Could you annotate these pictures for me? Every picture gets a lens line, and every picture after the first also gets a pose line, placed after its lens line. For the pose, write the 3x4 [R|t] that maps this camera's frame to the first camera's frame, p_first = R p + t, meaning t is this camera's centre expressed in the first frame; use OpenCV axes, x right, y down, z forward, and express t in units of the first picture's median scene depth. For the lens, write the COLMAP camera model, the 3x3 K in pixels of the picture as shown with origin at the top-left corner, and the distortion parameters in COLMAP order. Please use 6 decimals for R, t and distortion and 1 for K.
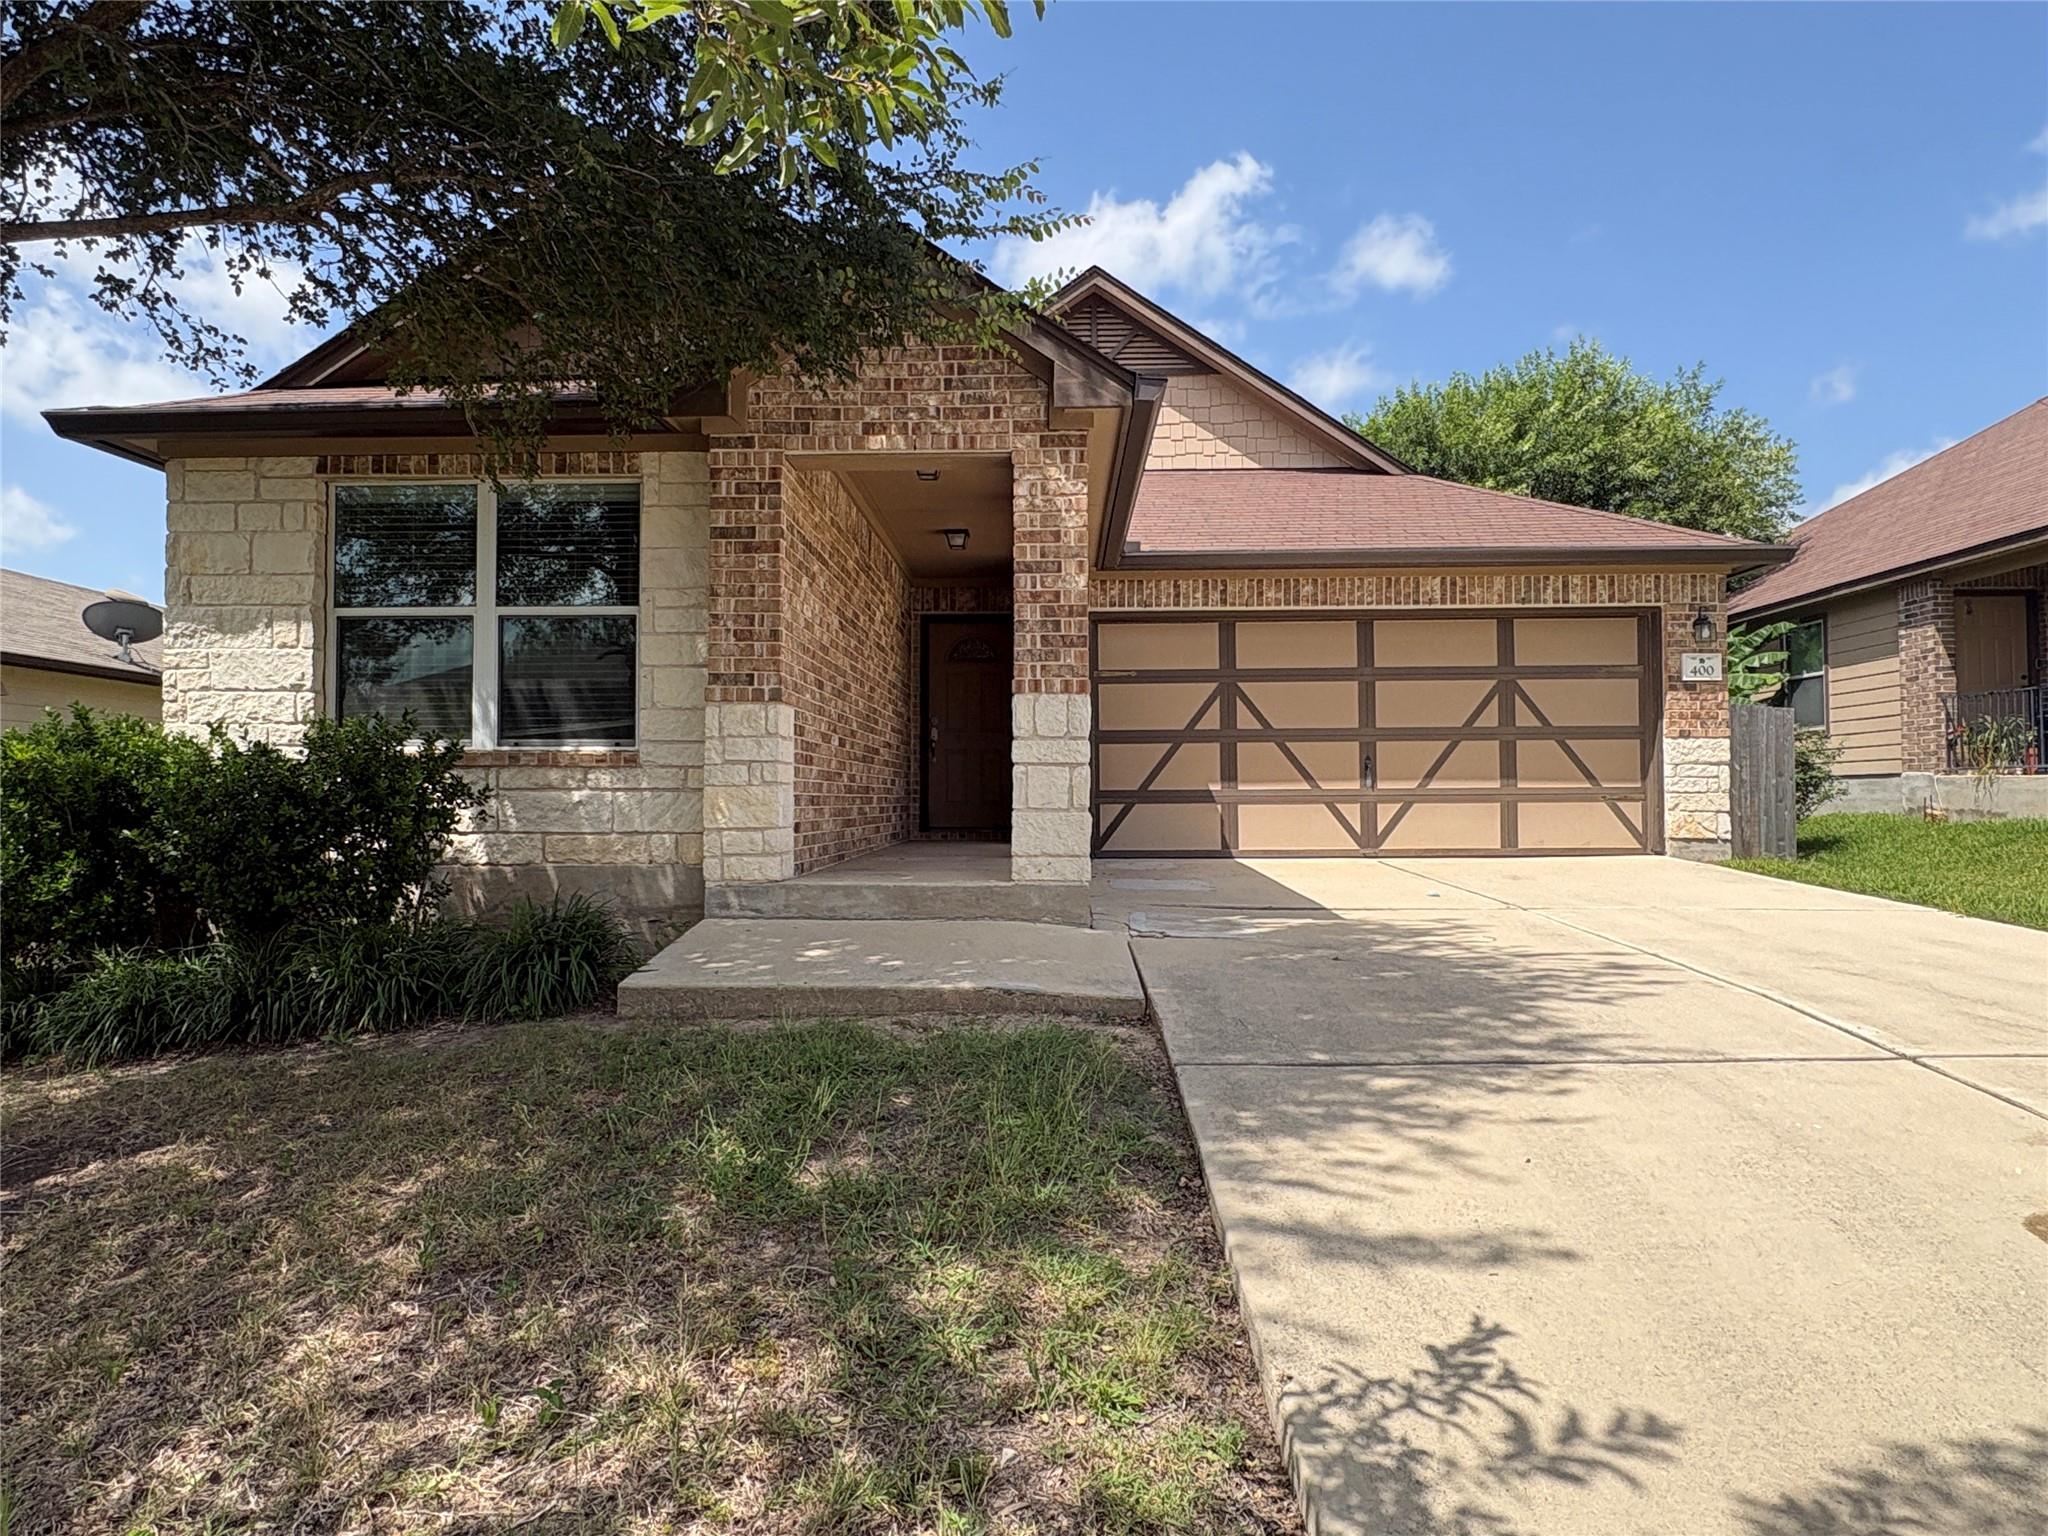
lens RADIAL K [[1202.1, 0, 1024.0], [0, 1202.1, 768.0], [0, 0, 1]] dist [-0.001362, 0.003656]
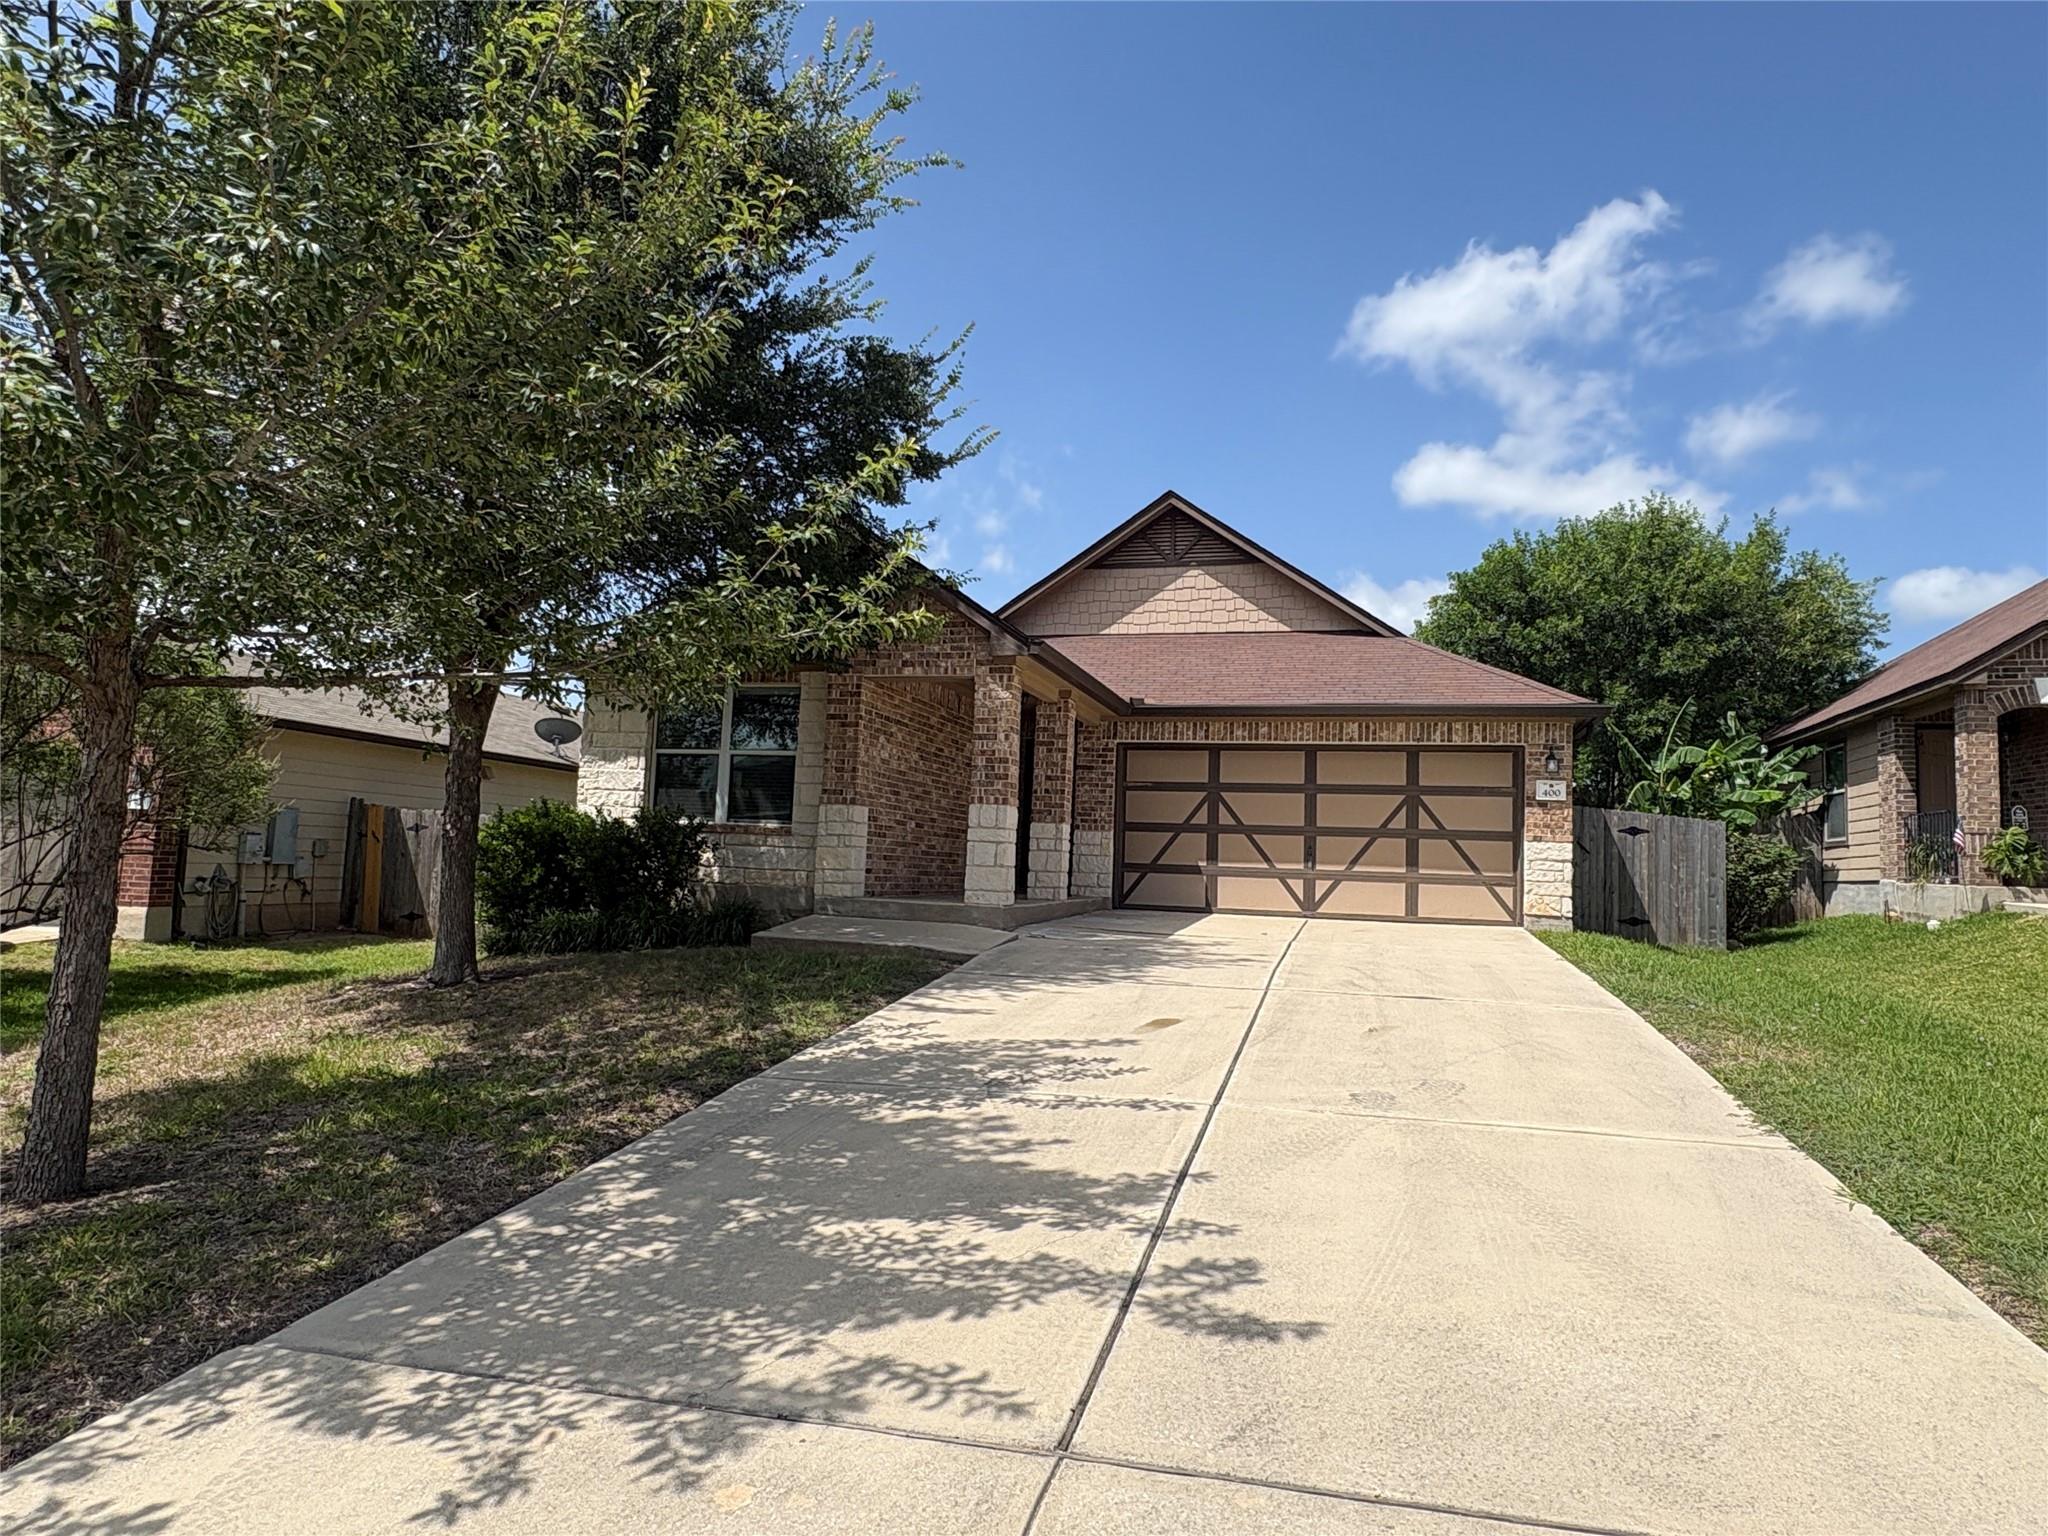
lens RADIAL K [[1202.1, 0, 1024.0], [0, 1202.1, 768.0], [0, 0, 1]] dist [-0.001362, 0.003656]
pose [[0.965717, 0.020983, -0.258748, 0.332742], [-0.037621, 0.997518, -0.059519, -0.004981], [0.256857, 0.067213, 0.964109, -0.475320]]
